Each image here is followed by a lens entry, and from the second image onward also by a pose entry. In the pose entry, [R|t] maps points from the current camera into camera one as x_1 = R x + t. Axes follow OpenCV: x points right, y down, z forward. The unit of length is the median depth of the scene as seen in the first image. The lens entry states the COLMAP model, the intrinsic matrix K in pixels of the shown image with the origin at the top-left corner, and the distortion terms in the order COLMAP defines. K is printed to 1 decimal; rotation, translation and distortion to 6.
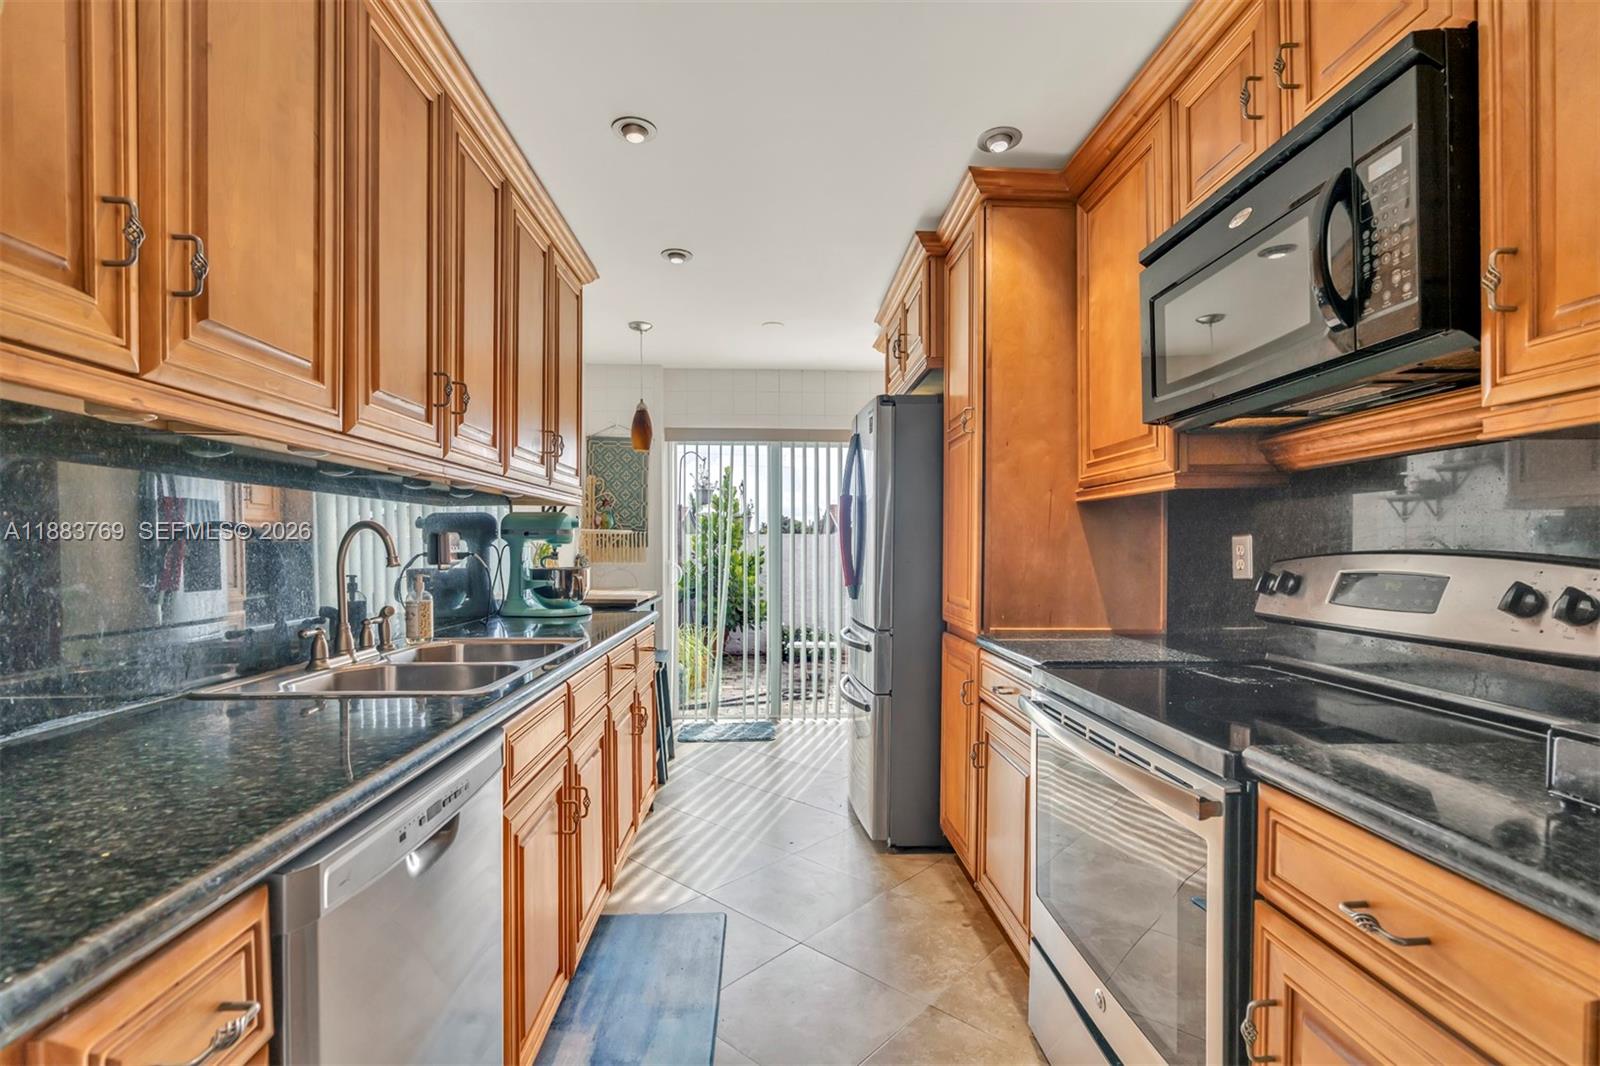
lens RADIAL K [[736.3, 0, 799.3], [0, 736.3, 542.3], [0, 0, 1]] dist [-0.009680, 0.003696]
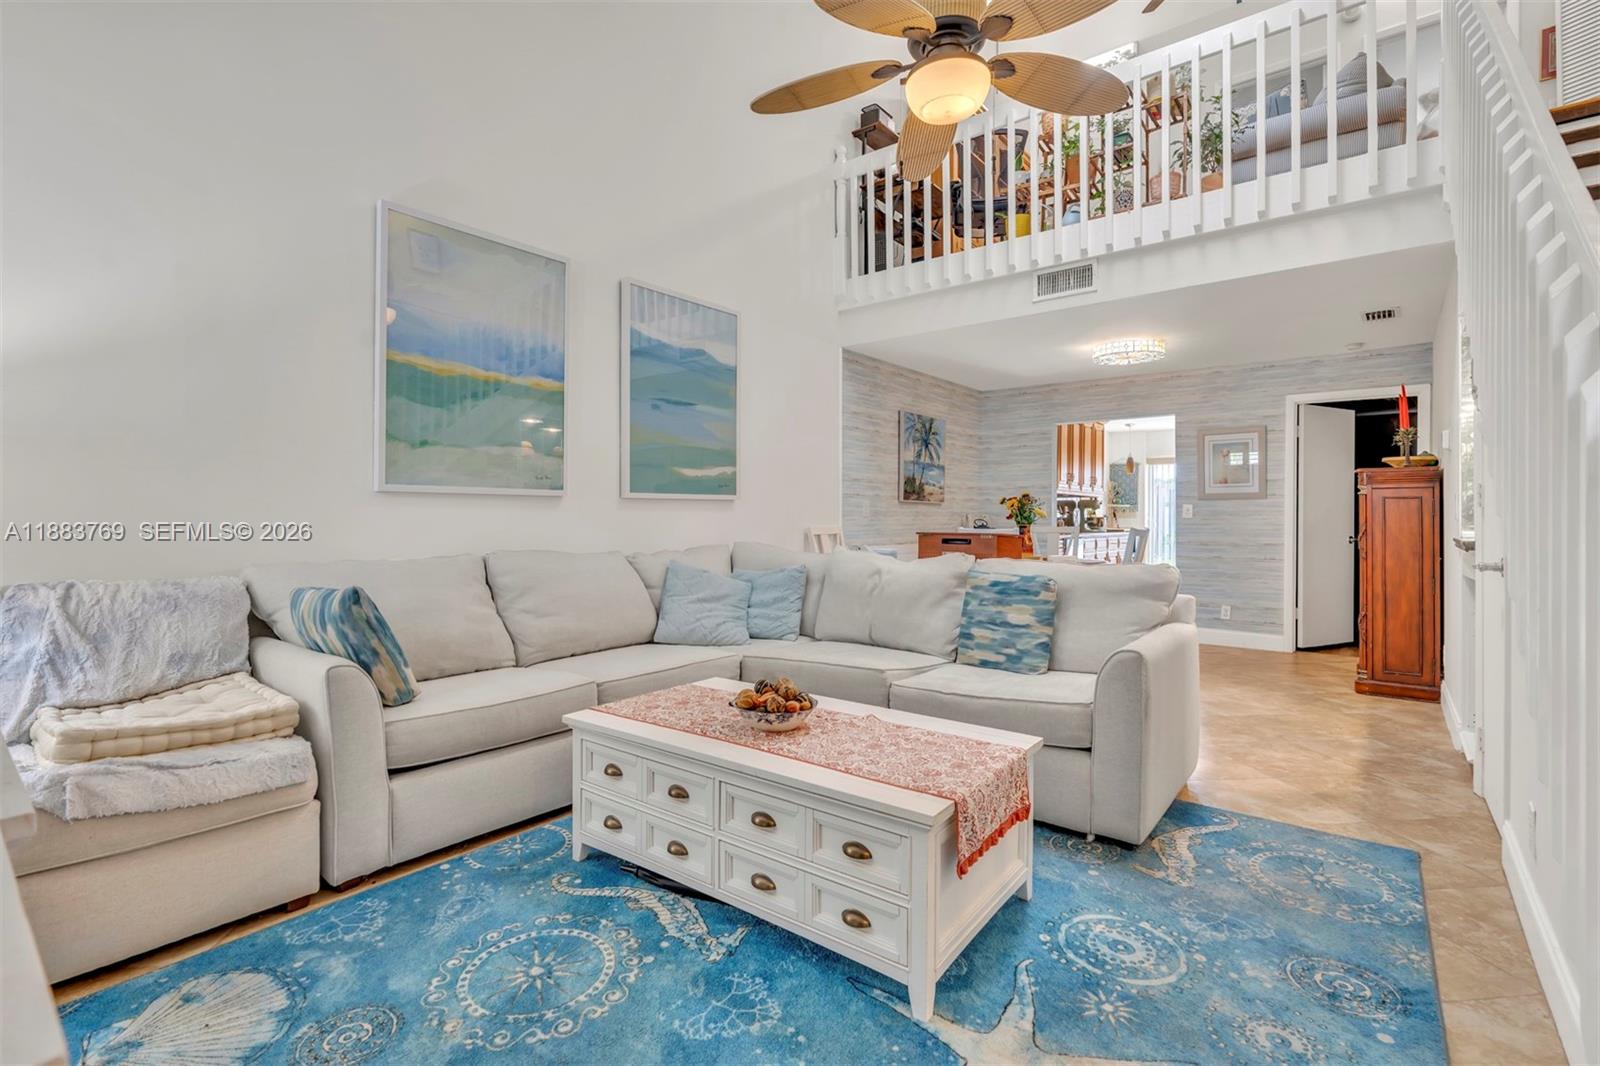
lens RADIAL K [[736.3, 0, 790.7], [0, 736.3, 517.8], [0, 0, 1]] dist [-0.009680, 0.003696]
pose [[0.747012, 0.001717, -0.664808, 0.806437], [-0.001200, 0.999999, 0.001235, 0.036213], [0.664809, -0.000125, 0.747013, -2.265028]]
